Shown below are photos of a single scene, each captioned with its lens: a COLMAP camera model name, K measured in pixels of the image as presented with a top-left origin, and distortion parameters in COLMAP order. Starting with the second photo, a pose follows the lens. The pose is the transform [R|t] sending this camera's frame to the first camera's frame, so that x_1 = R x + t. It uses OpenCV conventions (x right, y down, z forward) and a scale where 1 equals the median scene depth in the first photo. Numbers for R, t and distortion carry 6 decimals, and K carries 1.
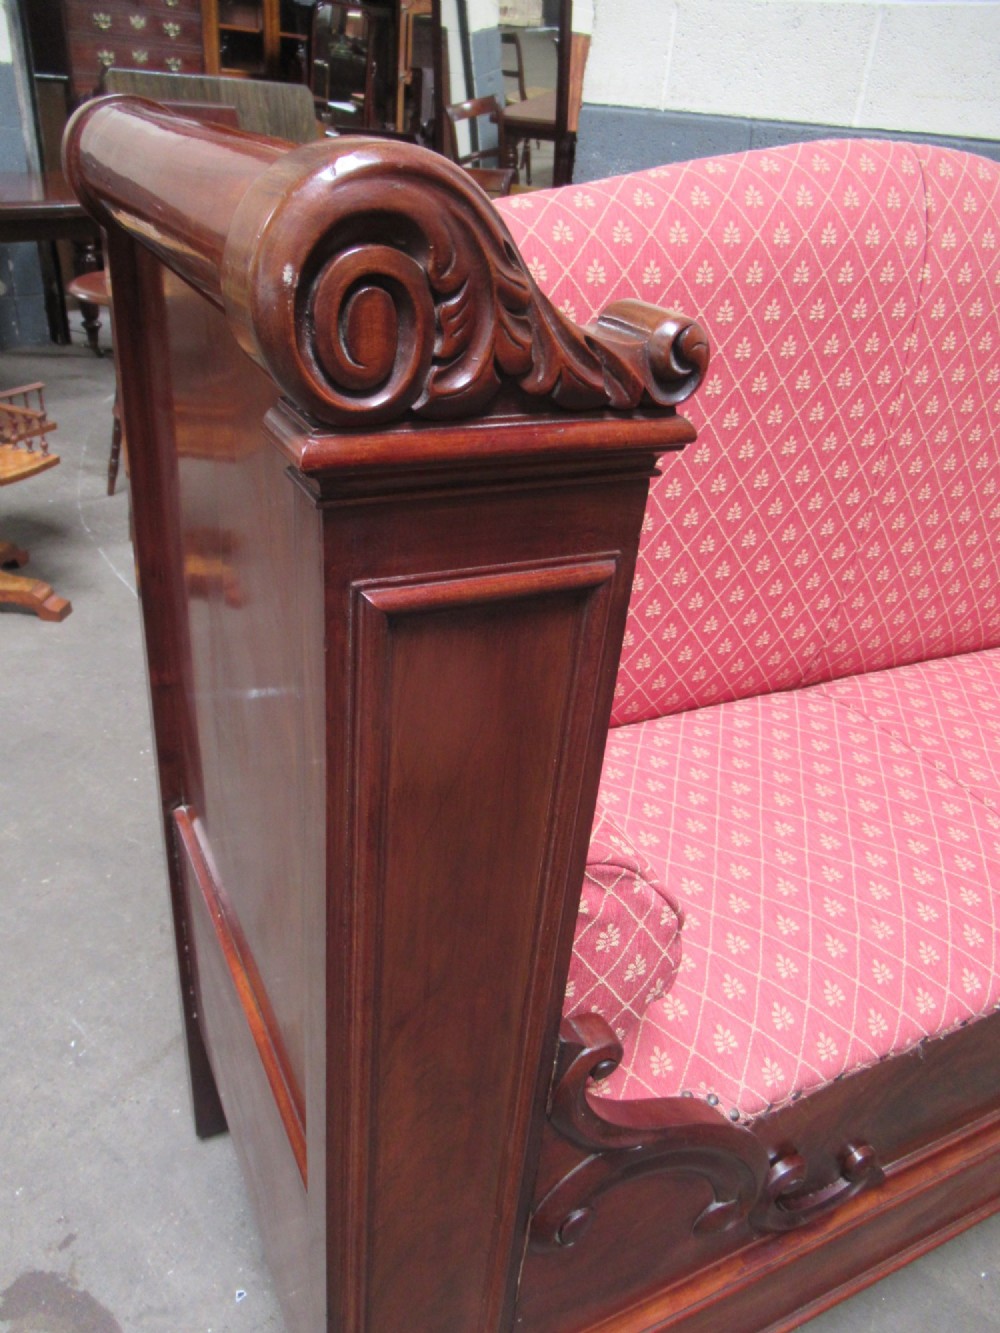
lens RADIAL K [[1010.5, 0, 498.0], [0, 1010.5, 655.5], [0, 0, 1]] dist [-0.007581, -0.005325]
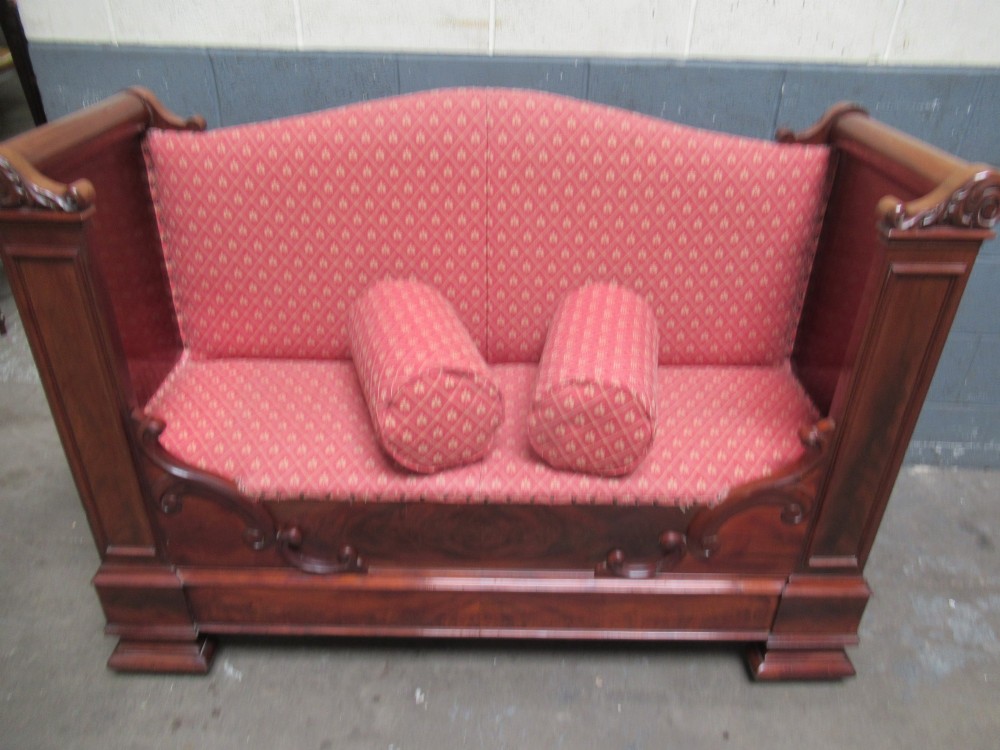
lens RADIAL K [[750.7, 0, 491.1], [0, 750.7, 379.2], [0, 0, 1]] dist [-0.009388, 0.008292]
pose [[0.883919, 0.167837, -0.436483, 1.156139], [-0.166626, 0.985152, 0.041379, -0.000634], [0.436947, 0.036153, 0.898760, -0.324709]]
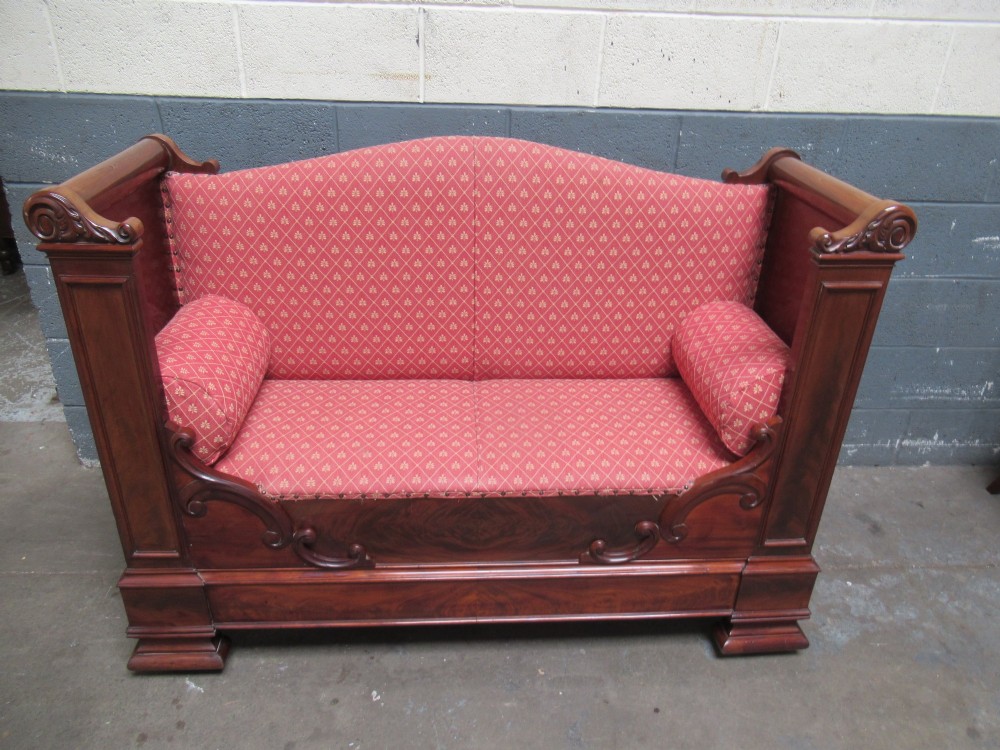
lens RADIAL K [[748.6, 0, 490.2], [0, 748.6, 380.5], [0, 0, 1]] dist [-0.008473, 0.005082]
pose [[0.913549, 0.131456, -0.384900, 1.161211], [-0.146732, 0.989121, -0.010445, 0.055251], [0.379339, 0.066019, 0.922899, -0.524135]]
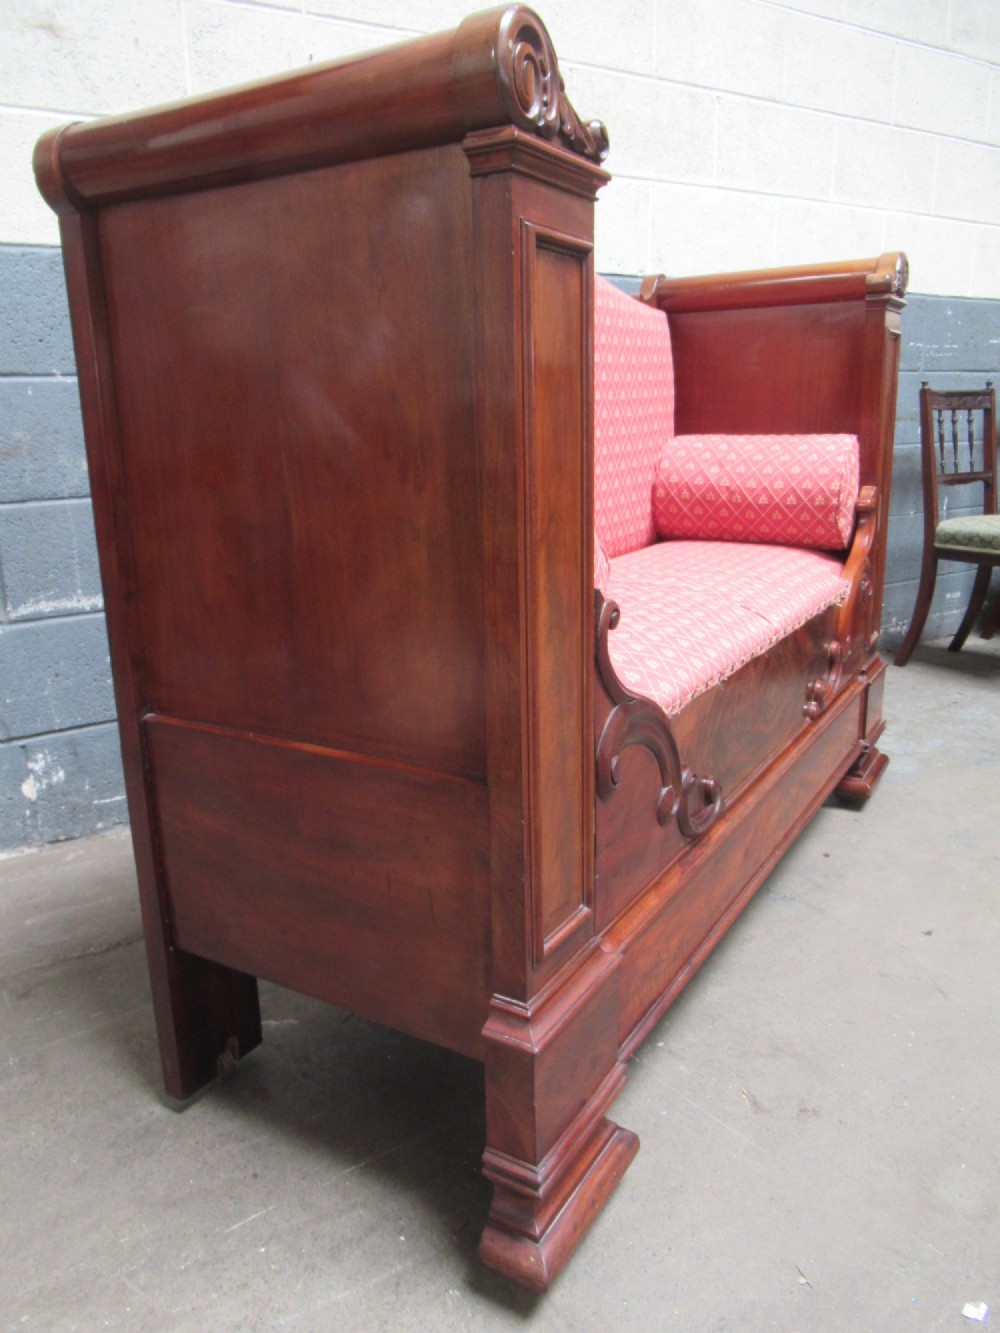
lens RADIAL K [[1010.5, 0, 498.0], [0, 1010.5, 655.5], [0, 0, 1]] dist [-0.007581, -0.005325]
pose [[0.843040, -0.226563, 0.487804, -0.518384], [0.338902, 0.928019, -0.154680, 0.394975], [-0.417647, 0.295719, 0.859140, -0.178145]]
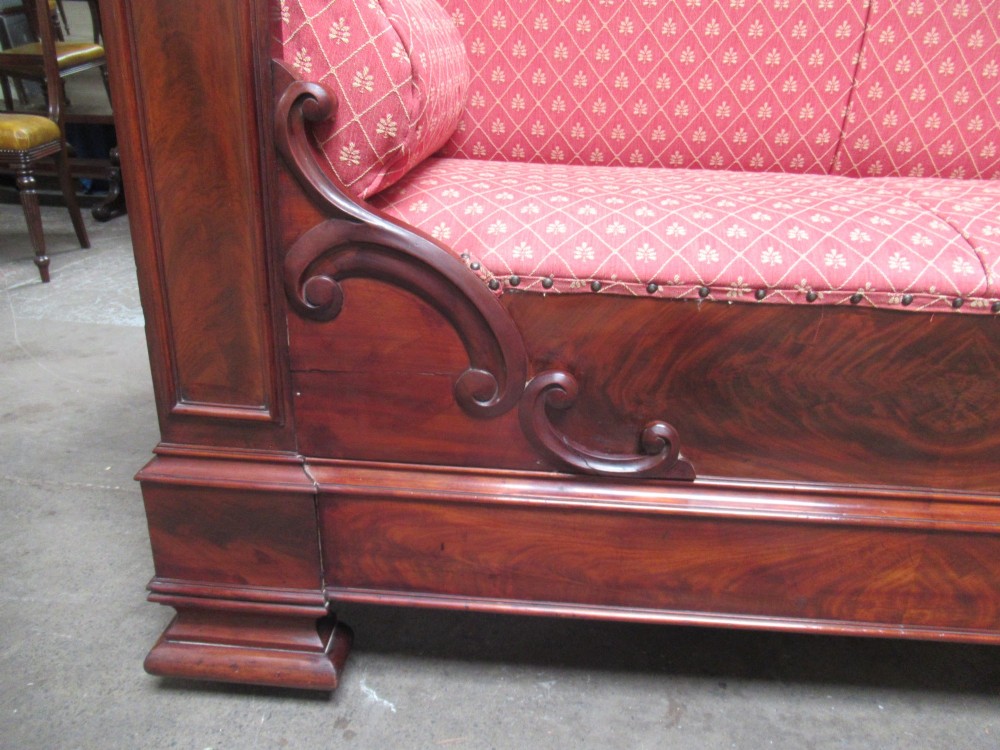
lens RADIAL K [[742.6, 0, 498.3], [0, 742.6, 381.6], [0, 0, 1]] dist [0.002867, 0.000135]
pose [[0.859681, 0.141487, -0.490847, 0.528596], [-0.210944, 0.973451, -0.088853, 0.489865], [0.465244, 0.179927, 0.866703, 0.191867]]
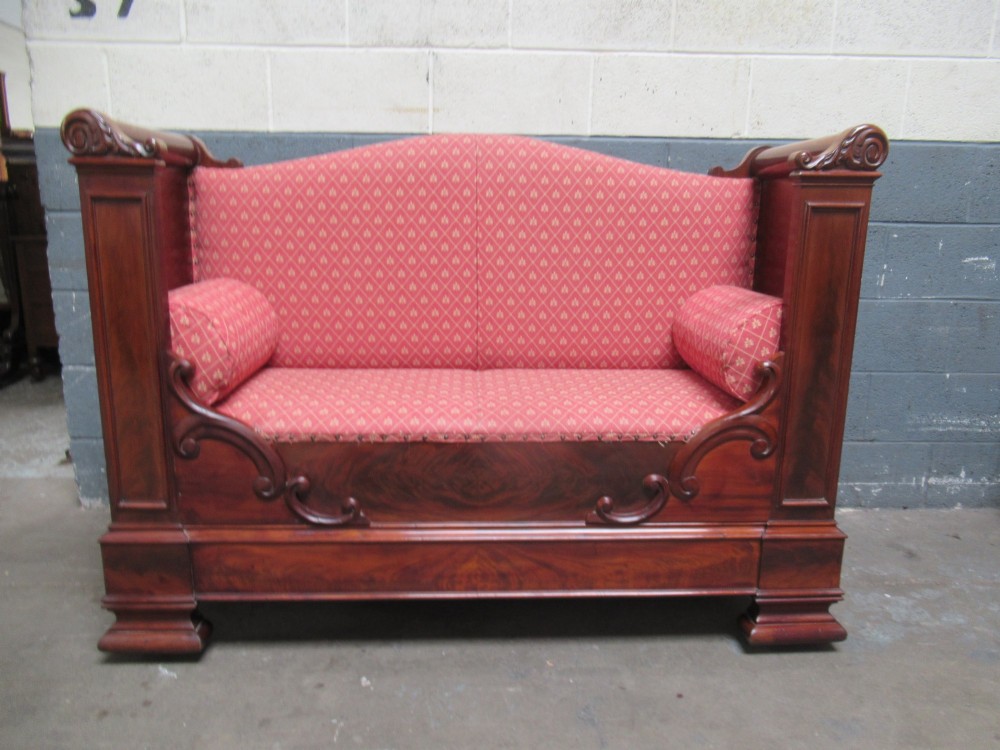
lens RADIAL K [[748.6, 0, 490.2], [0, 748.6, 380.5], [0, 0, 1]] dist [-0.008473, 0.005082]
pose [[0.903020, 0.016093, -0.429298, 1.241622], [-0.144726, 0.952281, -0.268730, 0.575432], [0.404487, 0.304799, 0.862257, -0.409742]]
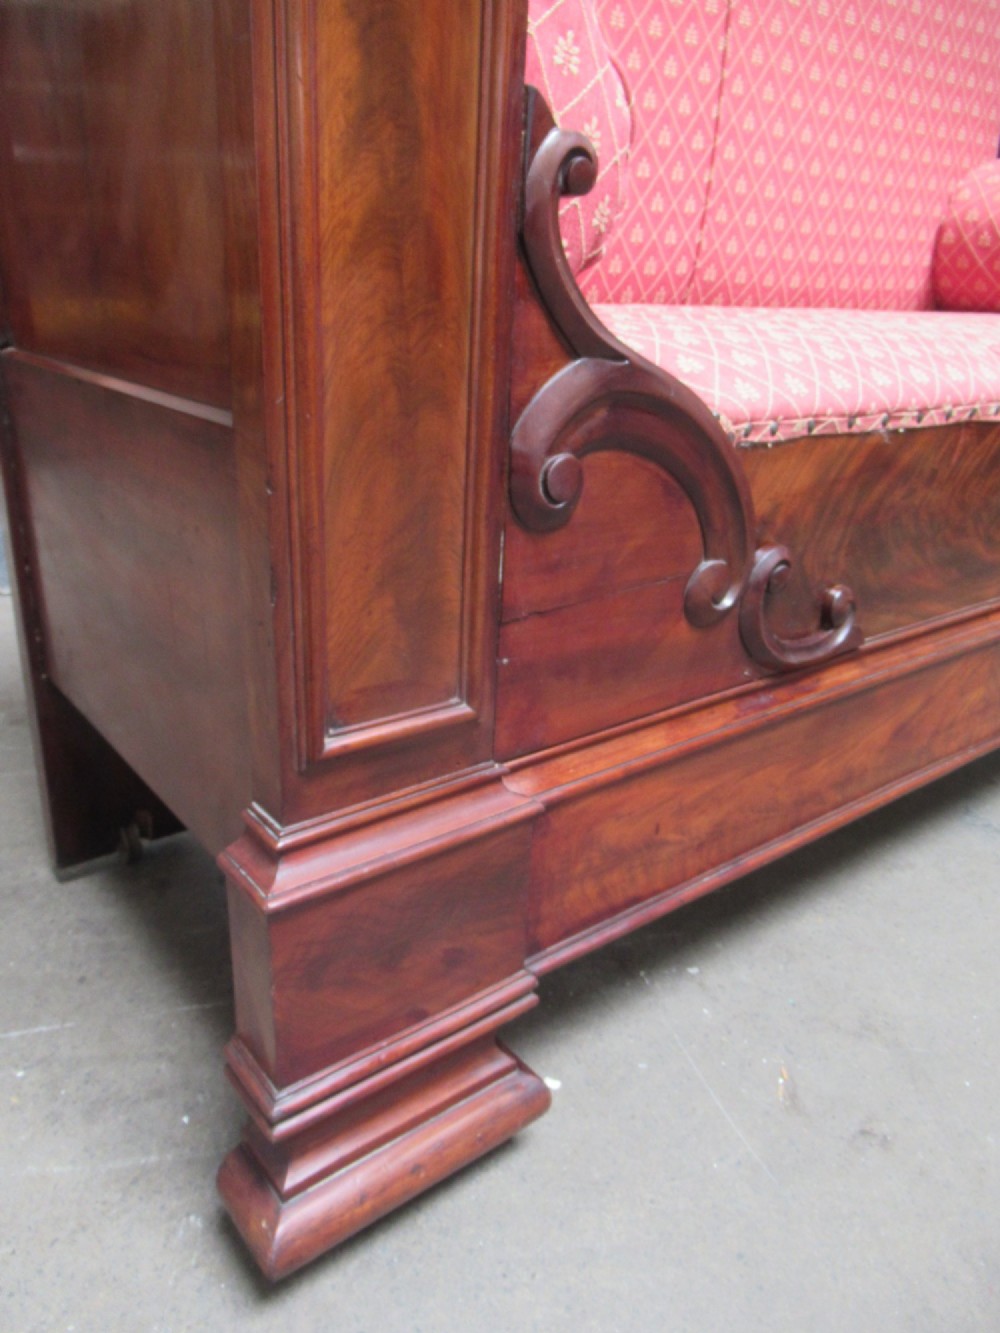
lens RADIAL K [[1000.7, 0, 500.0], [0, 1000.7, 666.5], [0, 0, 1]] dist [-0.009388, 0.008292]
pose [[0.978291, -0.112658, 0.173942, -0.091287], [0.131944, 0.985830, -0.103587, 0.541994], [-0.159807, 0.124289, 0.979293, 0.151615]]
